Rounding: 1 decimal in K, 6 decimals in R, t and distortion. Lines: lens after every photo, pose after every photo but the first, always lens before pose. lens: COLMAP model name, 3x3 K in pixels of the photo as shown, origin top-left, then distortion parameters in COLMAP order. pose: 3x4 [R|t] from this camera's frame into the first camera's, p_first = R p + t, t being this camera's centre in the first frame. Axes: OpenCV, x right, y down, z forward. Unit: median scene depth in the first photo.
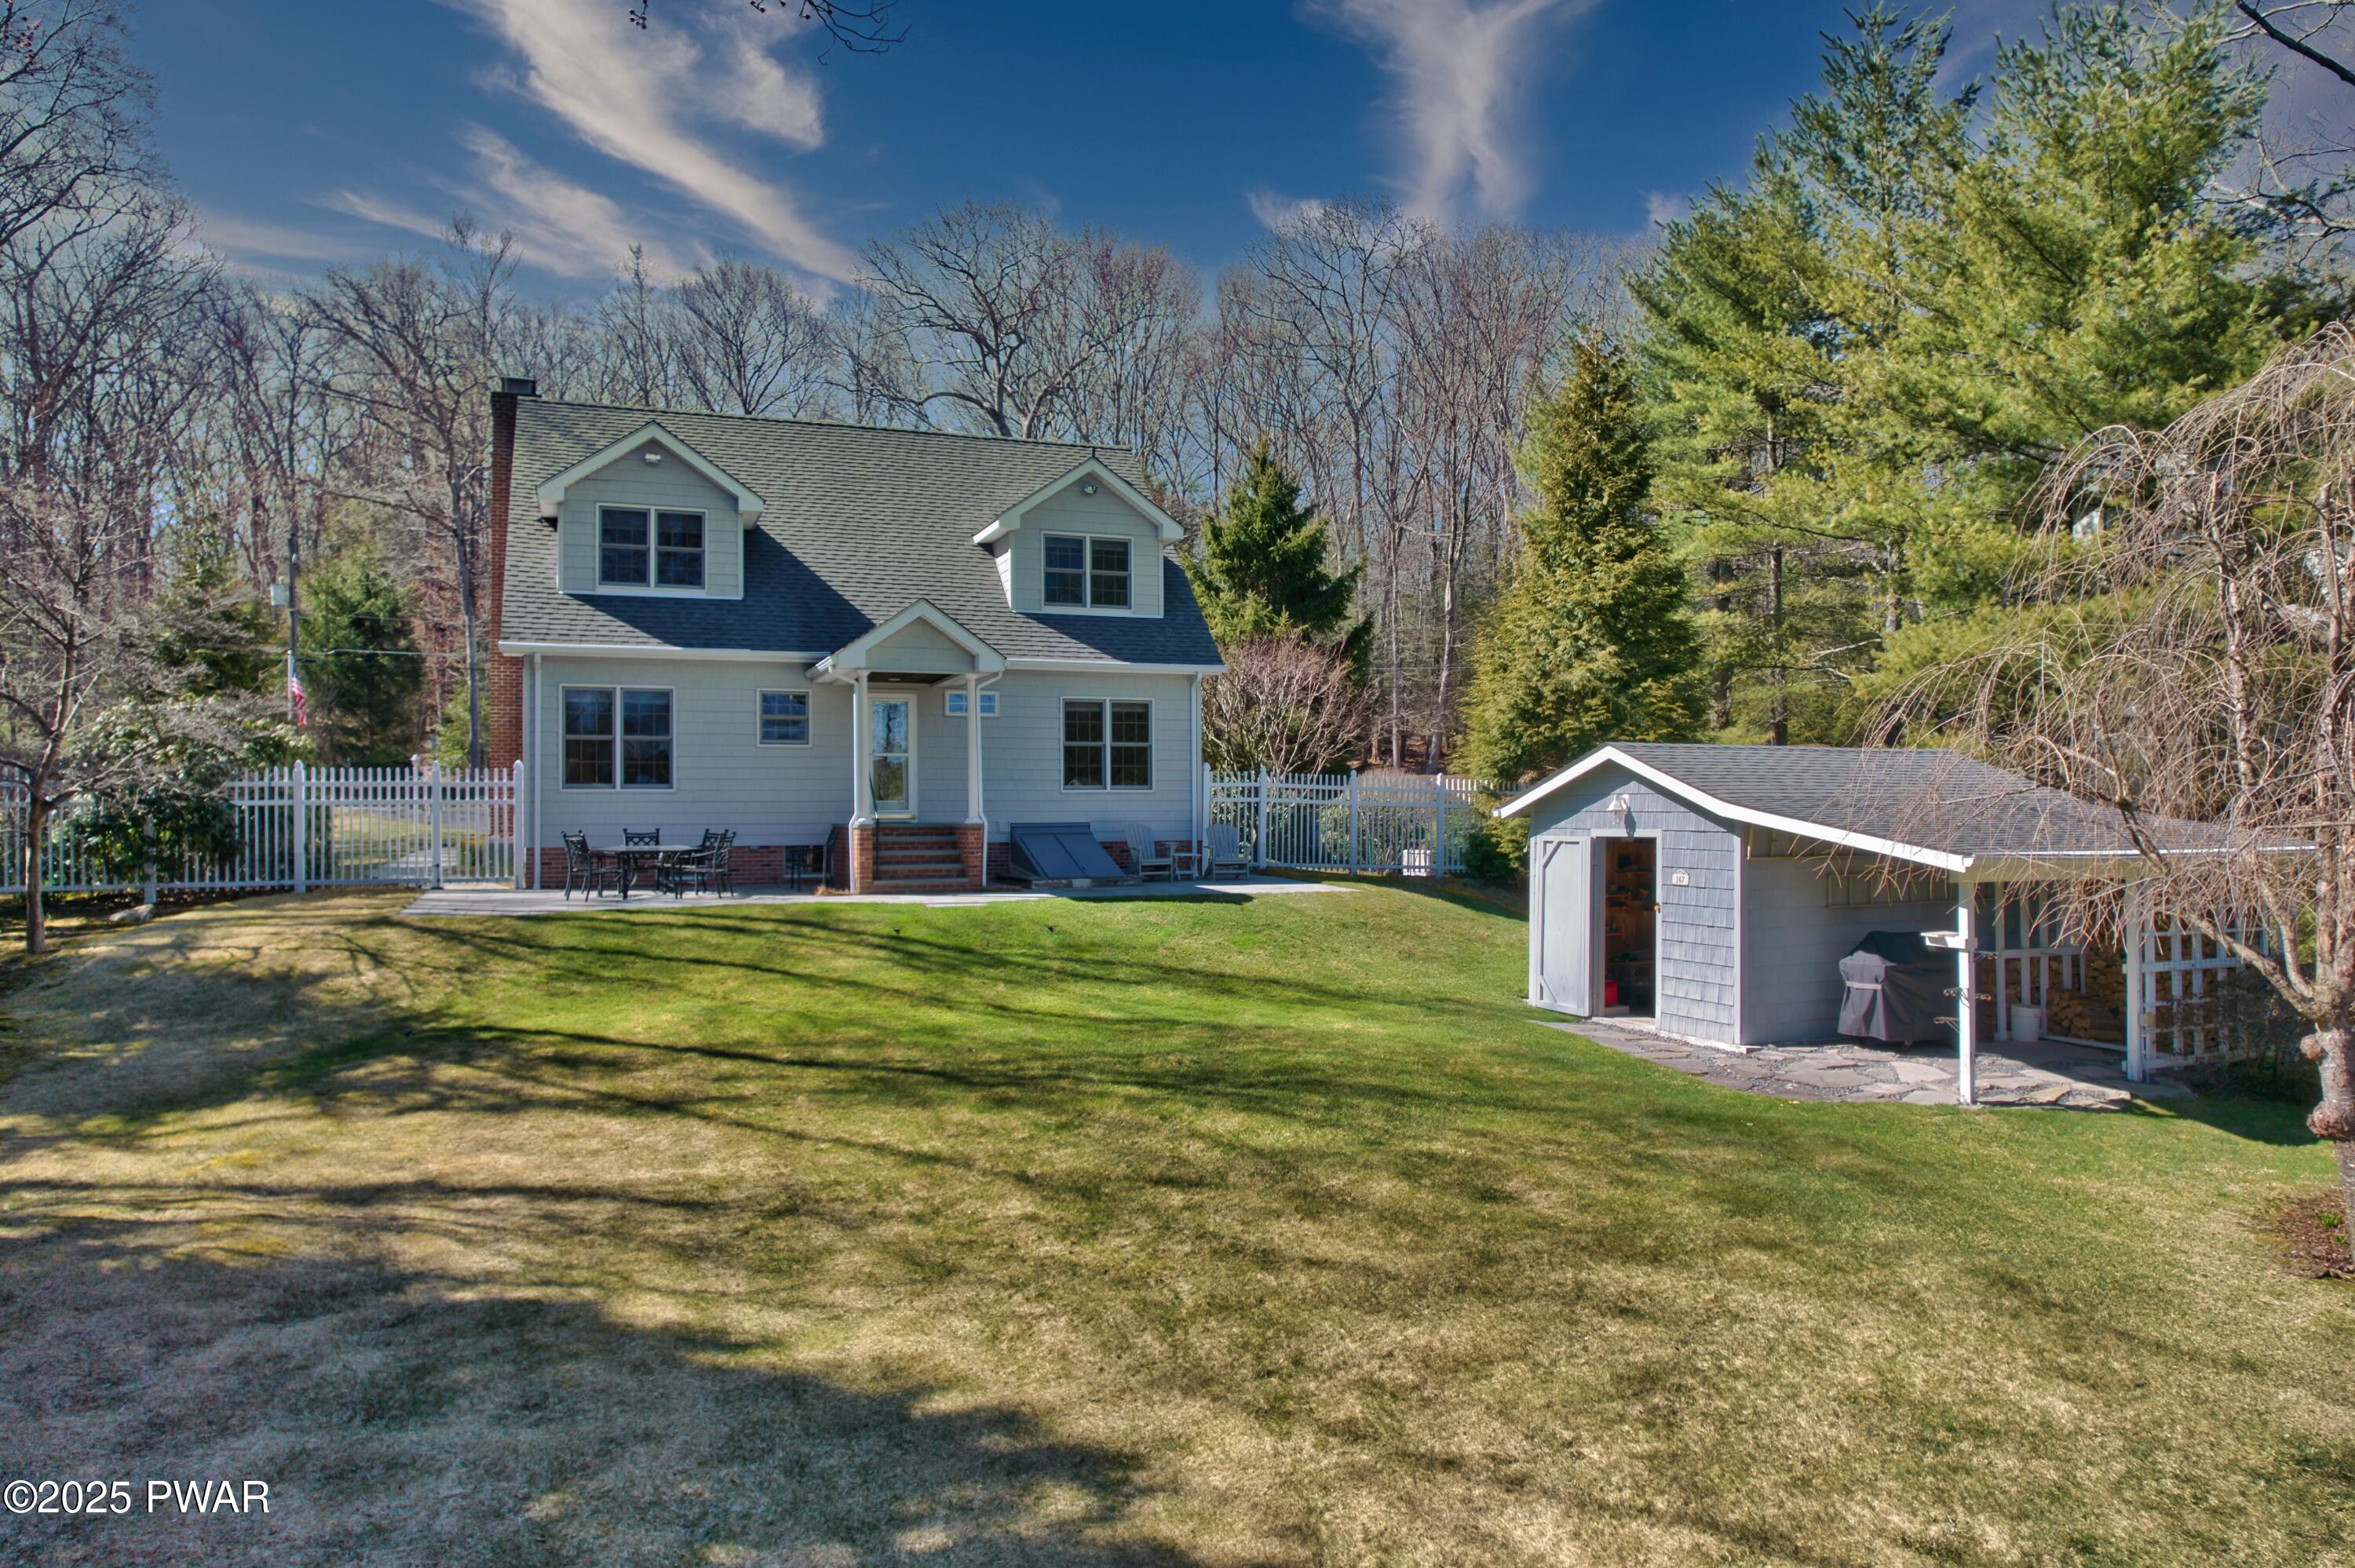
lens RADIAL K [[1527.3, 0, 1185.1], [0, 1527.3, 806.9], [0, 0, 1]] dist [-0.082032, 0.077770]
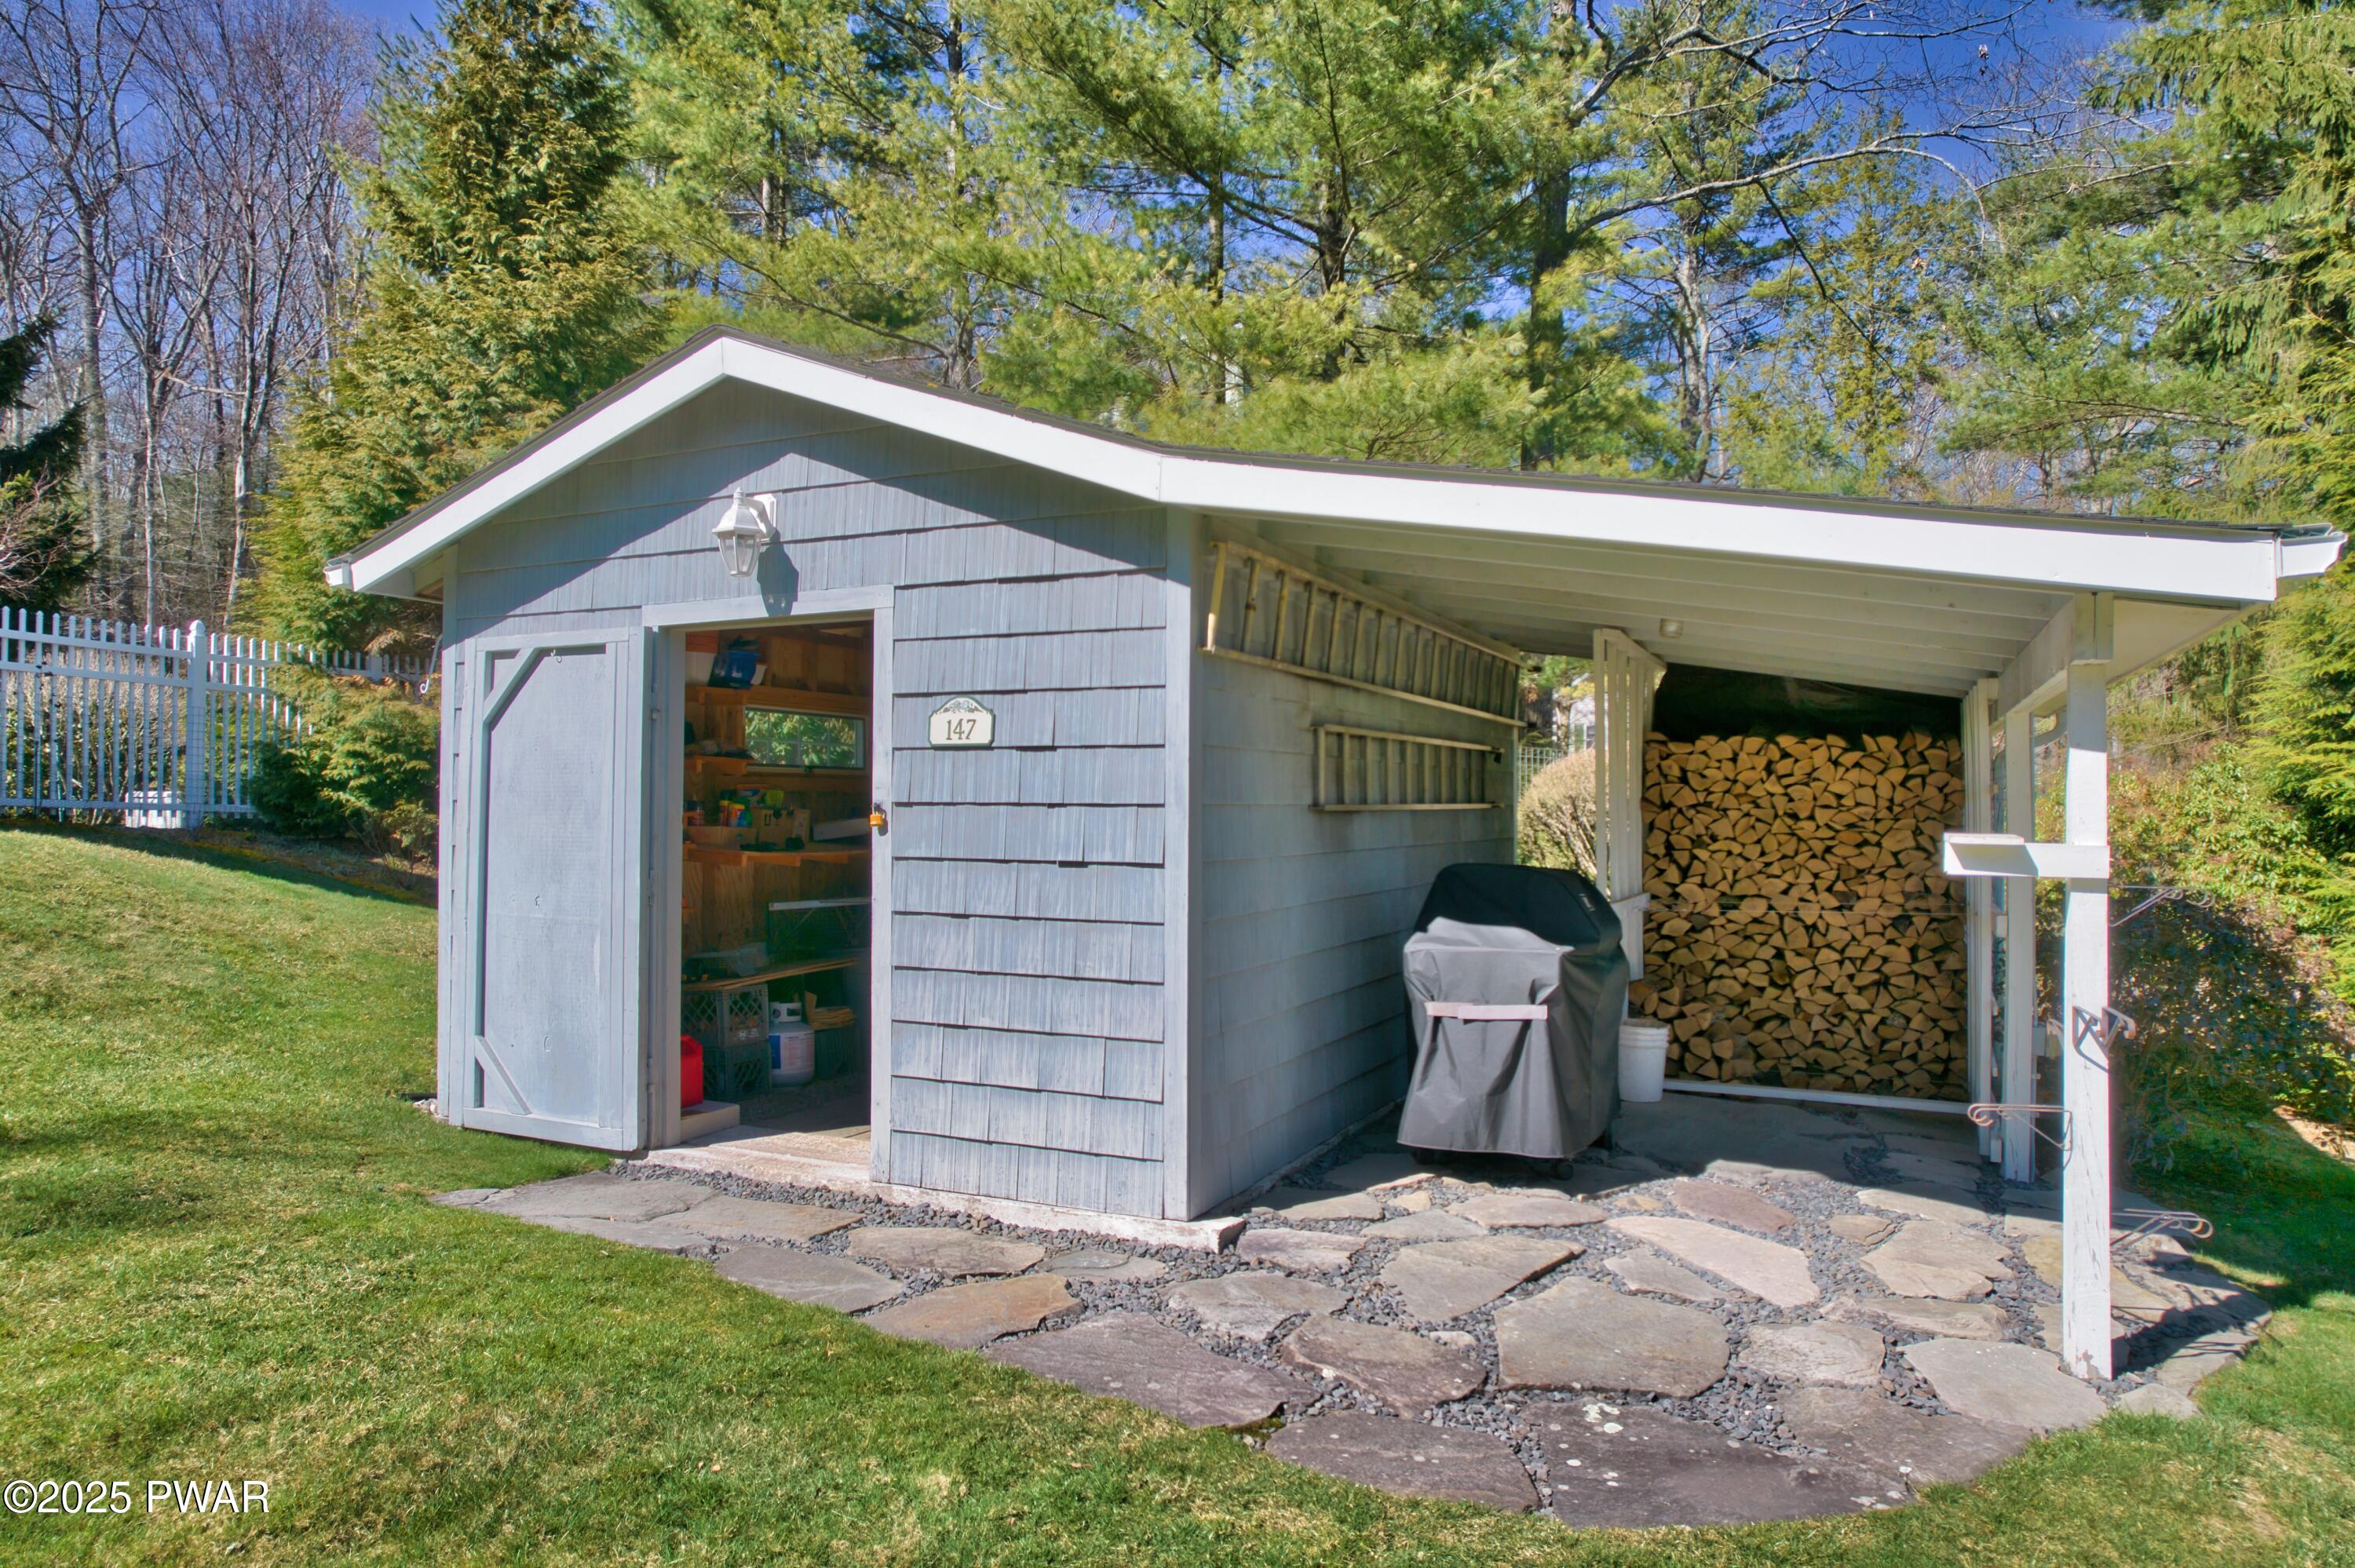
lens RADIAL K [[1527.3, 0, 1185.1], [0, 1527.3, 806.9], [0, 0, 1]] dist [-0.082032, 0.077770]
pose [[0.744344, 0.001847, 0.667794, 0.127547], [-0.006420, 0.999970, 0.004390, 0.057340], [-0.667766, -0.007555, 0.744333, 0.652563]]
